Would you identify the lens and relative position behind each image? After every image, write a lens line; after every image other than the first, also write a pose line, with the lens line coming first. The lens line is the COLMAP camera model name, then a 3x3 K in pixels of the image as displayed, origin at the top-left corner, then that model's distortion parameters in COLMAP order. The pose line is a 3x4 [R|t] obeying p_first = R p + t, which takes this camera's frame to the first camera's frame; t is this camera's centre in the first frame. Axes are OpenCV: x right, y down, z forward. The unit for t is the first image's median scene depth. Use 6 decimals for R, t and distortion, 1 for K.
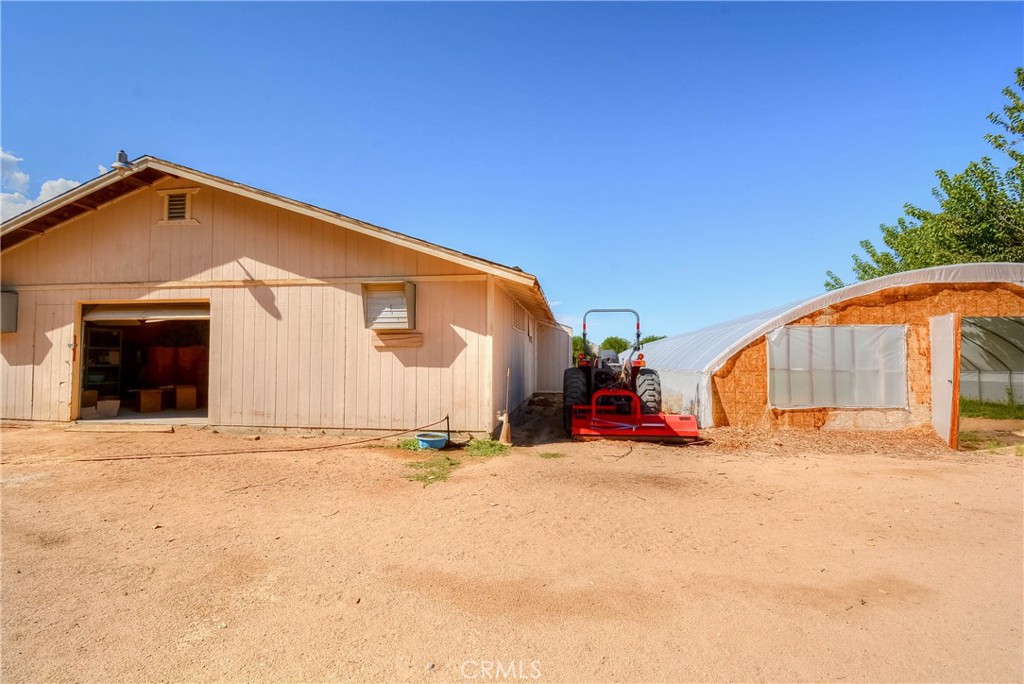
lens RADIAL K [[463.0, 0, 515.1], [0, 463.0, 343.0], [0, 0, 1]] dist [0.018894, -0.024442]
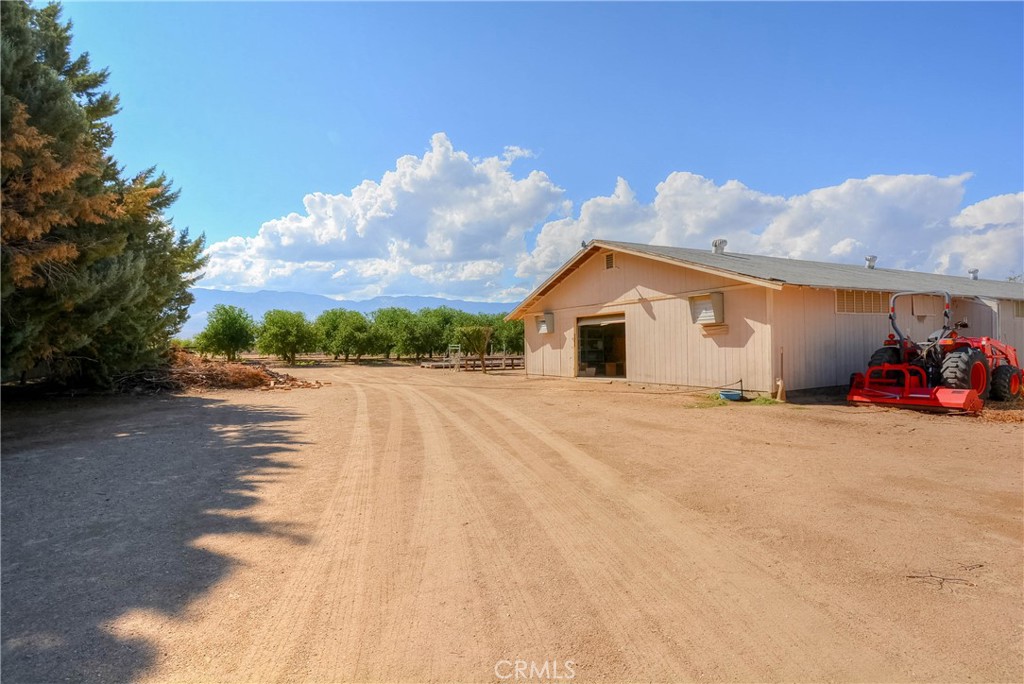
lens RADIAL K [[531.3, 0, 506.2], [0, 531.3, 343.5], [0, 0, 1]] dist [-0.005172, -0.001880]
pose [[0.570595, -0.018510, -0.821023, 0.774604], [0.044386, 0.998980, 0.008325, -0.006962], [0.820031, -0.041192, 0.570834, -0.556986]]
